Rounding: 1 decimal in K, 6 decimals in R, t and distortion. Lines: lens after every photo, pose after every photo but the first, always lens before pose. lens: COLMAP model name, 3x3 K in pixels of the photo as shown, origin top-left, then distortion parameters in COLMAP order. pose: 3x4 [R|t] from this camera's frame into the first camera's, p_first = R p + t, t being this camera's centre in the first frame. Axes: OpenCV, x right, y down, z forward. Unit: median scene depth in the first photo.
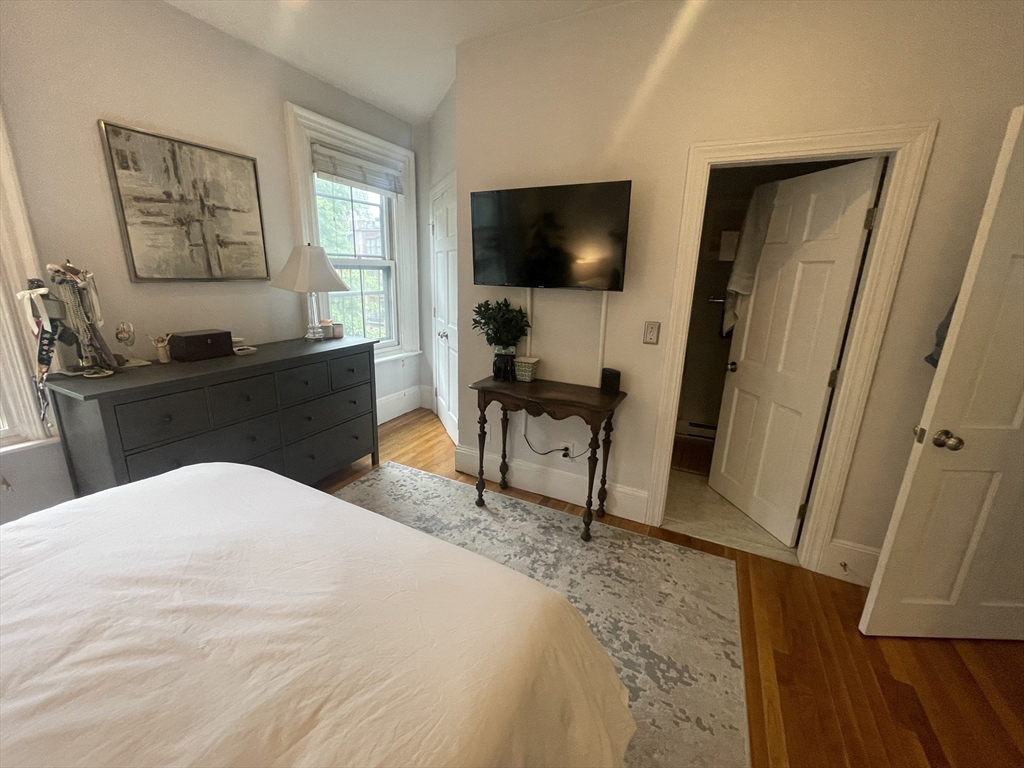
lens RADIAL K [[413.7, 0, 508.8], [0, 413.7, 379.3], [0, 0, 1]] dist [0.001563, 0.000414]
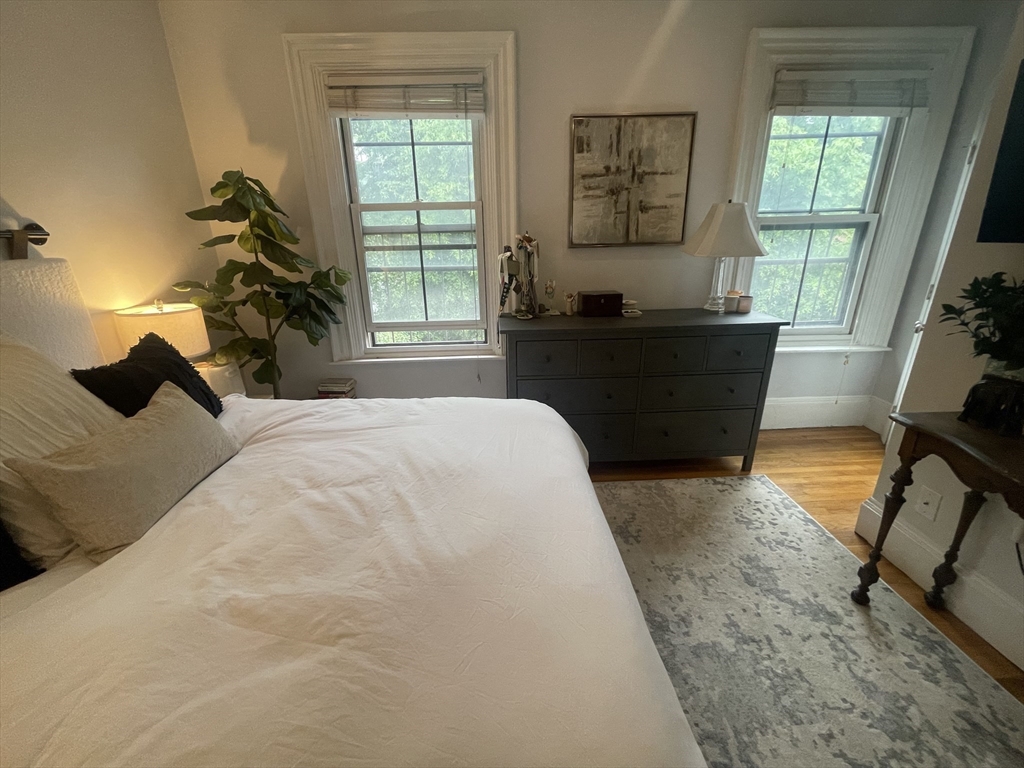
lens RADIAL K [[414.4, 0, 509.1], [0, 414.4, 380.1], [0, 0, 1]] dist [-0.002063, -0.000135]
pose [[0.473540, 0.250651, -0.844354, 0.133159], [-0.191089, 0.965055, 0.179313, -0.033986], [0.859794, 0.076435, 0.504889, 0.210521]]
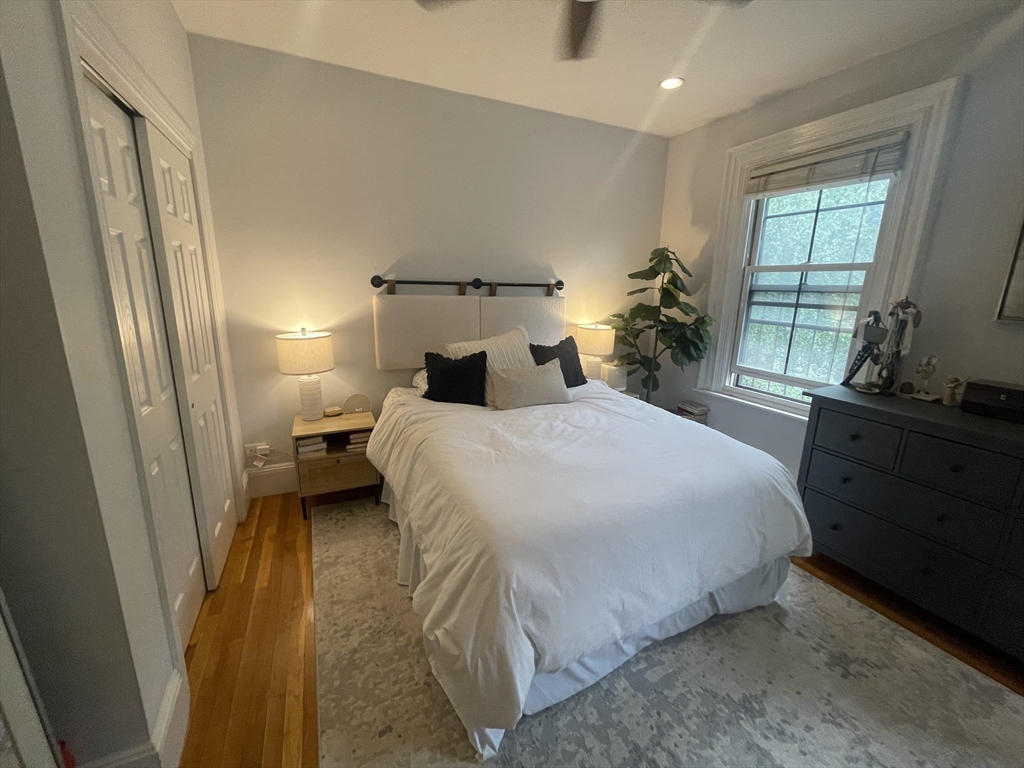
lens RADIAL K [[413.7, 0, 508.8], [0, 413.7, 379.3], [0, 0, 1]] dist [0.001563, 0.000414]
pose [[-0.623231, 0.136281, -0.770072, 0.409013], [-0.234442, 0.906852, 0.350225, -0.157342], [0.746070, 0.398808, -0.533228, 0.624135]]
